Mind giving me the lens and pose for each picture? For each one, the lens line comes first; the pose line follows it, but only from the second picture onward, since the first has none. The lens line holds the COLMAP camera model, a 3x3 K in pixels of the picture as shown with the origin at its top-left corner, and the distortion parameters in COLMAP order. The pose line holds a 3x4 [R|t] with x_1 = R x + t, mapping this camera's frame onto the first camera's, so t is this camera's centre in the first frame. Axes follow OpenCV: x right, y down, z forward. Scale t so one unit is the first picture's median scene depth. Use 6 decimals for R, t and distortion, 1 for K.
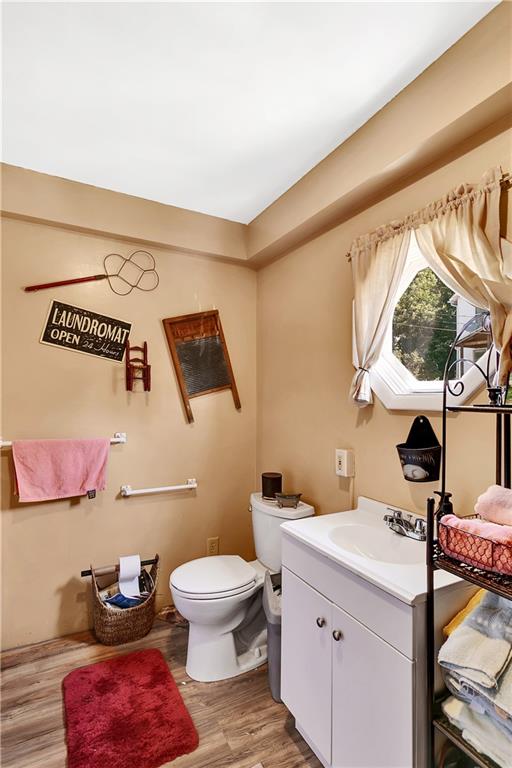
lens RADIAL K [[377.4, 0, 264.5], [0, 377.4, 386.3], [0, 0, 1]] dist [0.000515, 0.000377]
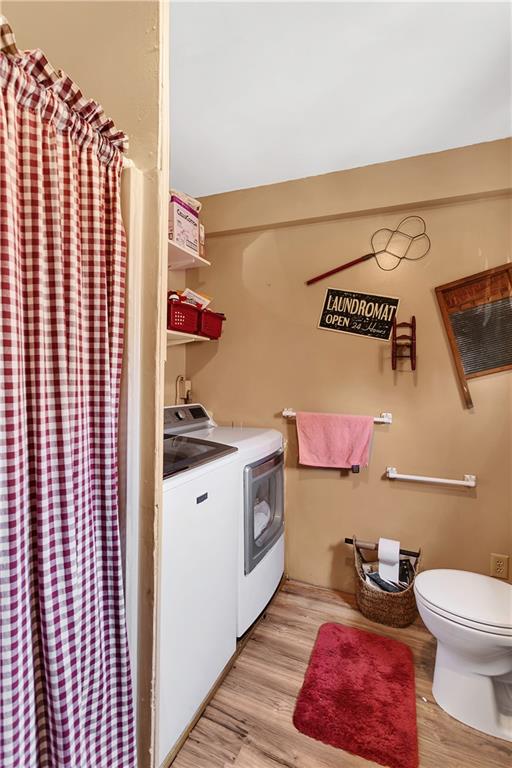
lens RADIAL K [[377.4, 0, 264.5], [0, 377.4, 386.3], [0, 0, 1]] dist [0.000515, 0.000377]
pose [[0.631044, 0.022672, -0.775416, 0.183280], [0.012387, 0.999151, 0.039294, 0.012121], [0.775648, -0.034401, 0.630227, 0.148153]]
